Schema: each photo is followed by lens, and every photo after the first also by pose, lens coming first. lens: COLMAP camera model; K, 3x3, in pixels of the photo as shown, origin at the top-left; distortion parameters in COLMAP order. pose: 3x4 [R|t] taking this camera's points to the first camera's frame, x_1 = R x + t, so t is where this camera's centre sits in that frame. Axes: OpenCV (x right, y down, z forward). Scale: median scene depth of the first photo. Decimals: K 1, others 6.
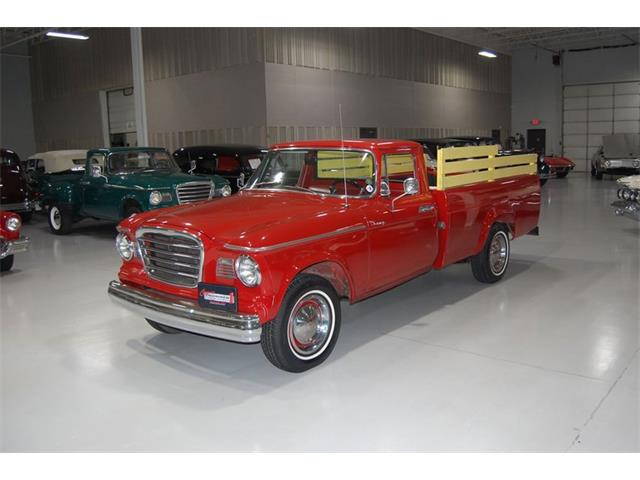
lens RADIAL K [[585.0, 0, 342.6], [0, 585.0, 224.8], [0, 0, 1]] dist [-0.077984, -0.000310]
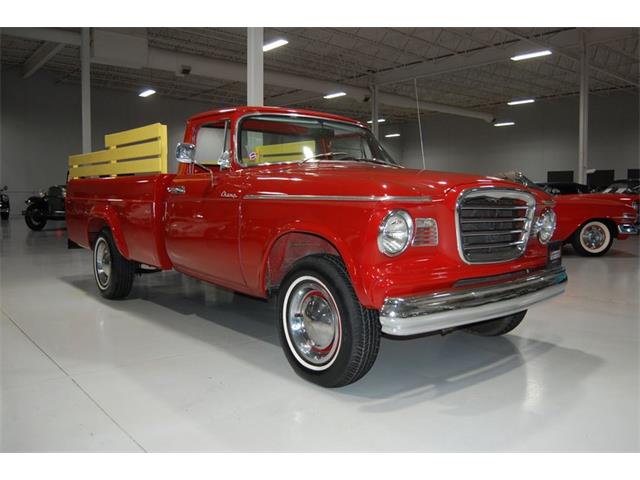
lens RADIAL K [[548.7, 0, 337.4], [0, 548.7, 238.8], [0, 0, 1]] dist [-0.073747, 0.002803]
pose [[0.175508, -0.056768, 0.982840, -0.787528], [0.133429, 0.990496, 0.033384, 0.014995], [-0.975394, 0.125280, 0.181415, 0.819165]]
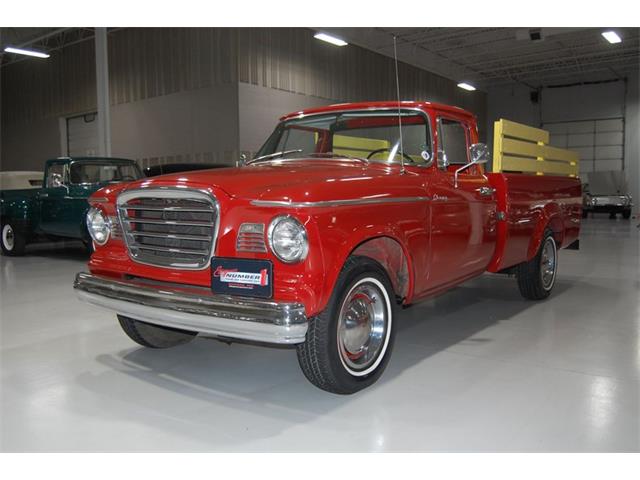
lens RADIAL K [[586.2, 0, 299.6], [0, 586.2, 254.8], [0, 0, 1]] dist [-0.076129, -0.000499]
pose [[0.999919, 0.012338, 0.003189, -0.103394], [-0.012217, 0.999298, -0.035415, 0.083916], [-0.003624, 0.035373, 0.999368, 0.219368]]
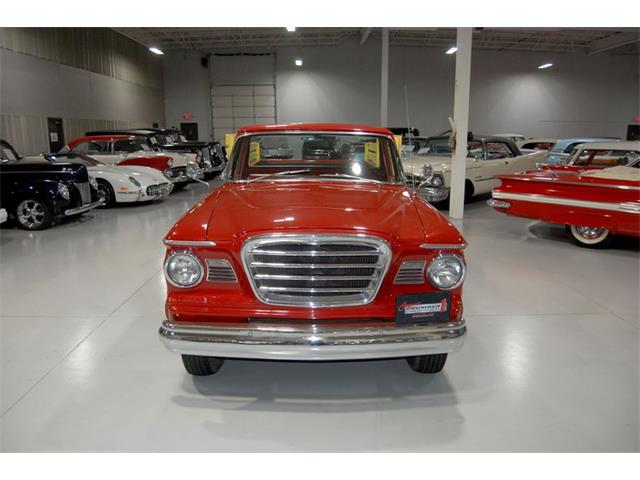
lens RADIAL K [[509.8, 0, 320.0], [0, 509.8, 240.0], [0, 0, 1]] dist [-0.064424, -0.000602]
pose [[0.772274, -0.111040, 0.625510, -0.536459], [0.072704, 0.993585, 0.086618, -0.032608], [-0.631115, -0.021416, 0.775393, 0.366365]]
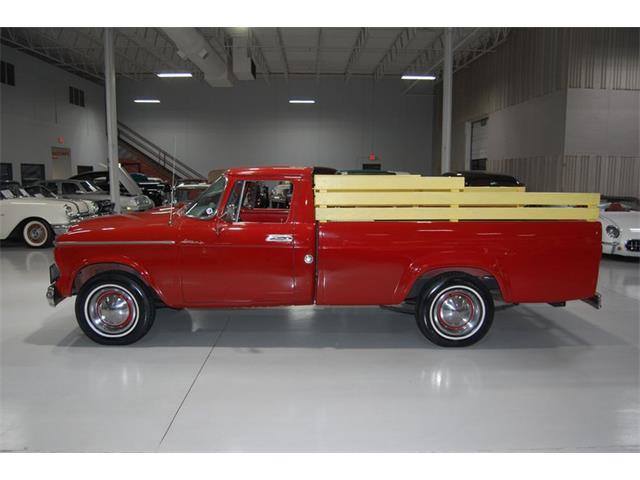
lens RADIAL K [[529.5, 0, 327.4], [0, 529.5, 242.0], [0, 0, 1]] dist [-0.075324, 0.013636]
pose [[0.639998, 0.127698, -0.757691, 0.849186], [-0.126495, 0.990149, 0.060029, -0.087079], [0.757893, 0.057426, 0.649847, 0.454776]]
